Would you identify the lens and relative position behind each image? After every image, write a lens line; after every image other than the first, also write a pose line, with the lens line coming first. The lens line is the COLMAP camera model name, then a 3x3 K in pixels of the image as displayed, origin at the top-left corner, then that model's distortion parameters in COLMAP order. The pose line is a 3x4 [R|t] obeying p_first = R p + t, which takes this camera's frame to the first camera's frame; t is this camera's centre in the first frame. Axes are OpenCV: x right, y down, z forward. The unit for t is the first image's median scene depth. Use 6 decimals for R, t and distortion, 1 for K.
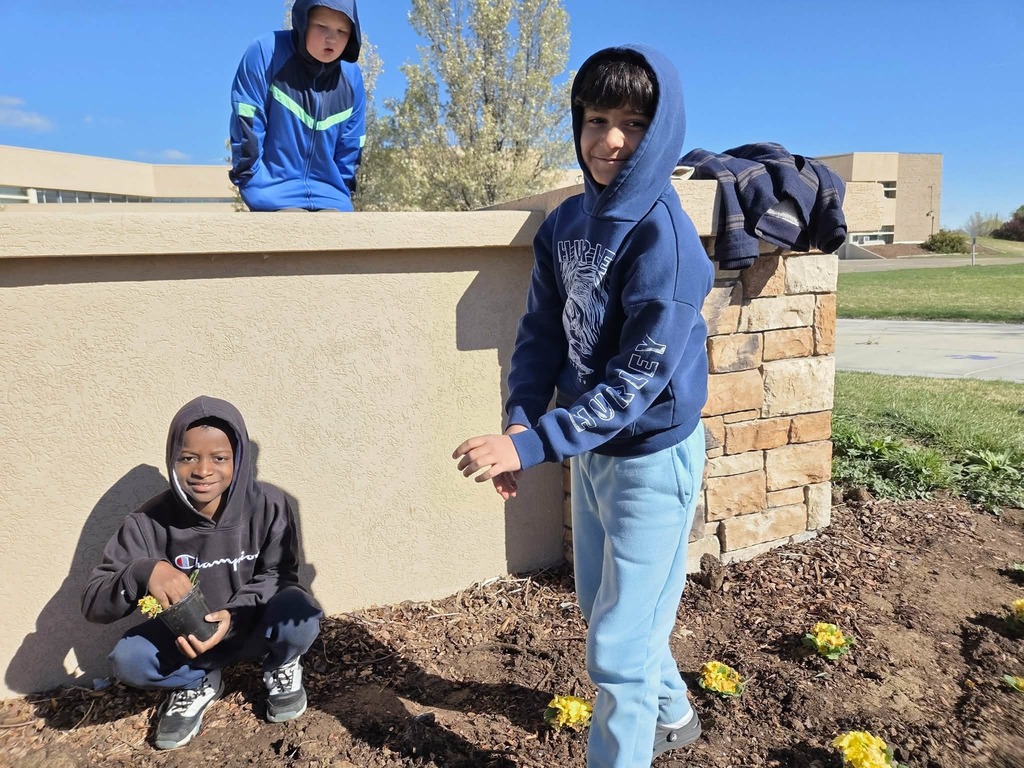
lens RADIAL K [[671.3, 0, 510.7], [0, 671.3, 373.4], [0, 0, 1]] dist [0.058191, -0.052345]
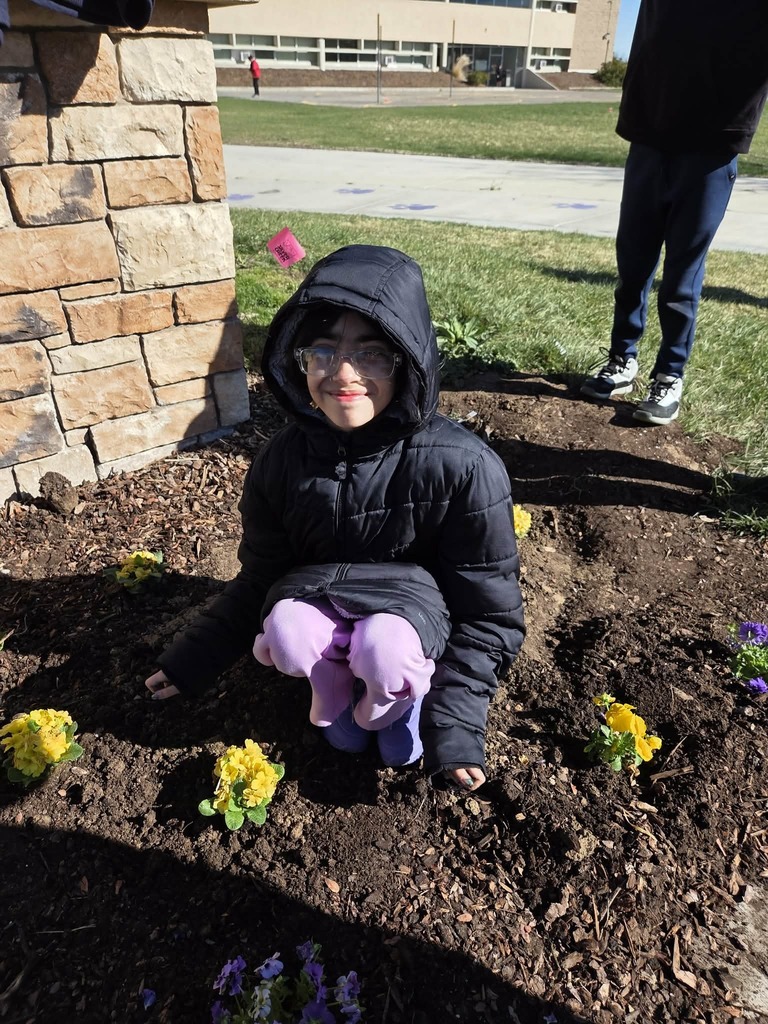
lens RADIAL K [[671.3, 0, 384.0], [0, 671.3, 512.0], [0, 0, 1]] dist [0.058191, -0.052345]
pose [[0.961576, -0.102614, 0.254640, 0.432122], [-0.006140, 0.919251, 0.393624, -0.008059], [-0.274469, -0.380063, 0.883300, 0.155740]]
